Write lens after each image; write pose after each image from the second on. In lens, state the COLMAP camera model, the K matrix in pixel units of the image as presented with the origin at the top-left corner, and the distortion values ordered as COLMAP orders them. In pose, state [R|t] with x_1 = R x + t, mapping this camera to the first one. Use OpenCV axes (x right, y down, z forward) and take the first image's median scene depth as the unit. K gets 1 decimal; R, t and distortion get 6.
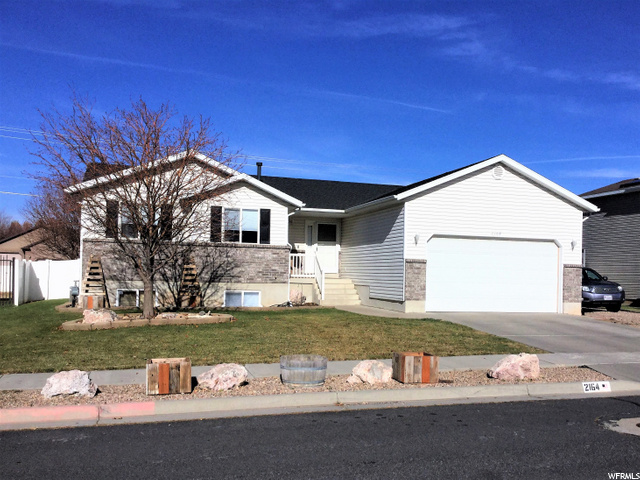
lens RADIAL K [[650.6, 0, 360.6], [0, 650.6, 264.3], [0, 0, 1]] dist [0.079487, -0.002496]
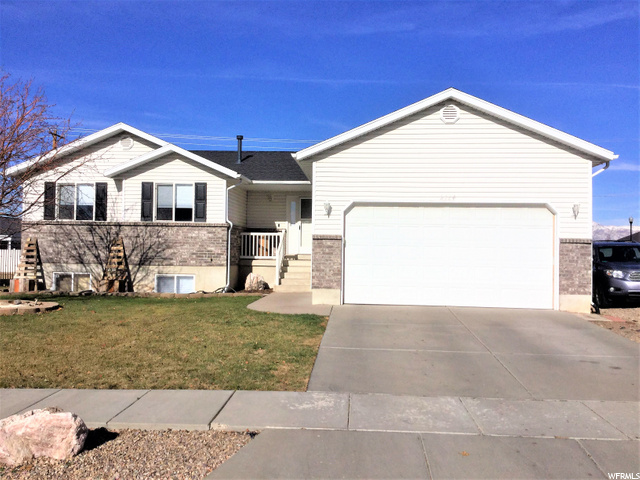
lens RADIAL K [[577.0, 0, 316.0], [0, 577.0, 239.2], [0, 0, 1]] dist [0.124433, -0.247102]
pose [[0.923599, -0.017260, -0.382972, 0.308997], [0.011524, 0.999785, -0.017266, 0.007940], [0.383187, 0.011534, 0.923599, 0.336470]]
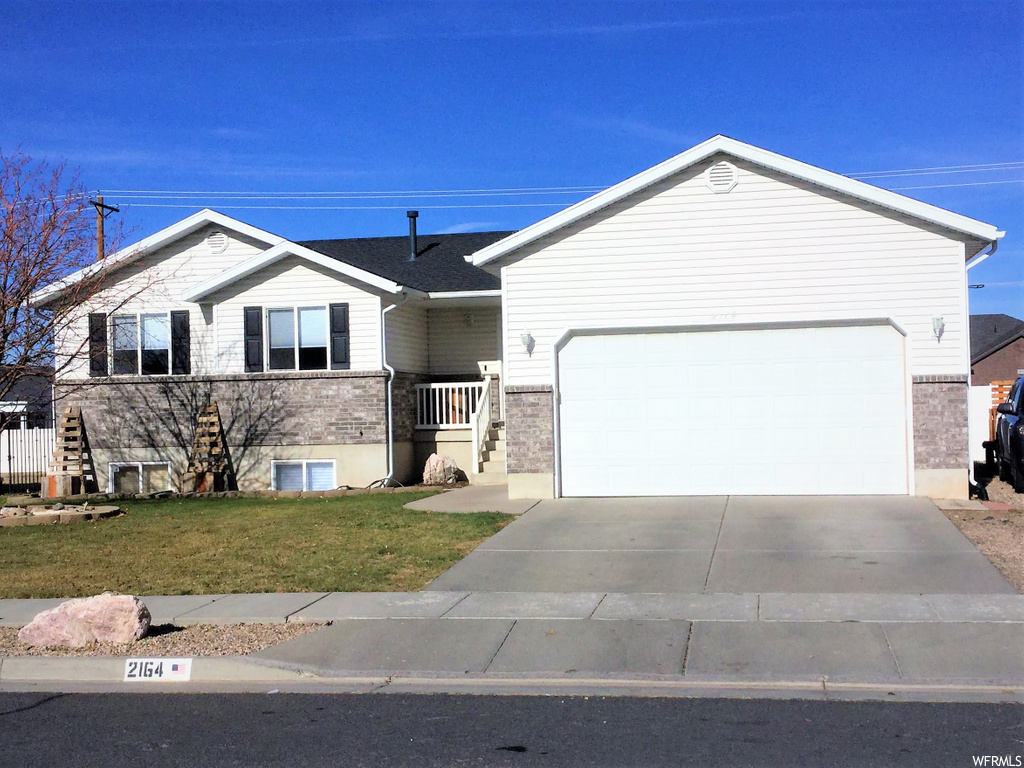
lens RADIAL K [[1289.1, 0, 493.7], [0, 1289.1, 397.9], [0, 0, 1]] dist [0.084931, -0.007542]
pose [[0.864119, -0.049045, -0.500893, 0.490773], [0.049763, 0.998690, -0.011938, 0.010026], [0.500822, -0.014610, 0.865427, 0.164557]]
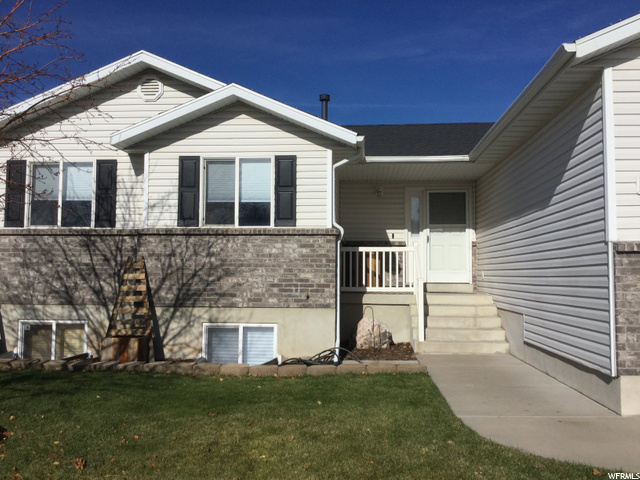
lens RADIAL K [[577.0, 0, 316.0], [0, 577.0, 239.2], [0, 0, 1]] dist [0.124433, -0.247102]
pose [[0.919543, -0.041152, -0.390828, 0.043409], [0.020337, 0.998153, -0.057249, 0.003206], [0.392462, 0.044695, 0.918681, 0.626438]]
